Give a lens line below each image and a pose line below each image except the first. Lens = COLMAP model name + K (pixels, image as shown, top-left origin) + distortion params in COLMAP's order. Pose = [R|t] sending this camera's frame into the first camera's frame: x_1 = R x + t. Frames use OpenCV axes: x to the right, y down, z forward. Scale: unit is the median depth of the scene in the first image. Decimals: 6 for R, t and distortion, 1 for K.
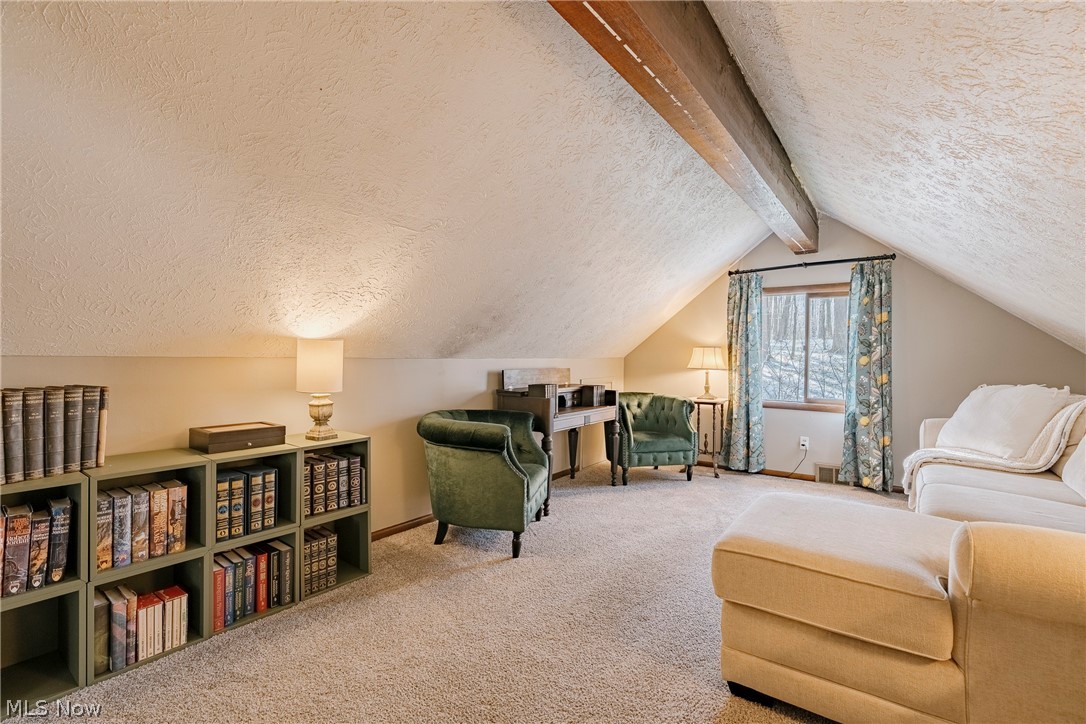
lens RADIAL K [[500.4, 0, 544.0], [0, 500.4, 359.0], [0, 0, 1]] dist [-0.012812, 0.000631]
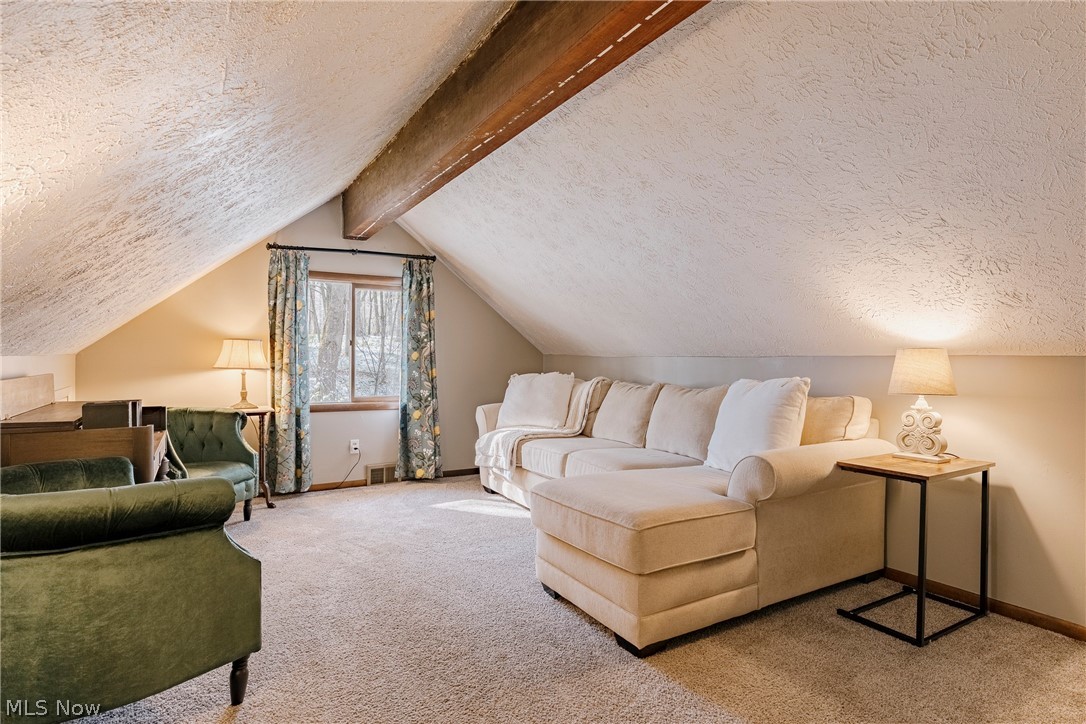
lens RADIAL K [[579.5, 0, 559.9], [0, 579.5, 360.4], [0, 0, 1]] dist [0.001694, 0.000650]
pose [[0.390423, -0.014227, 0.920526, -0.333592], [0.005462, 0.999899, 0.013137, -0.001579], [-0.920619, -0.000101, 0.390461, 0.256443]]
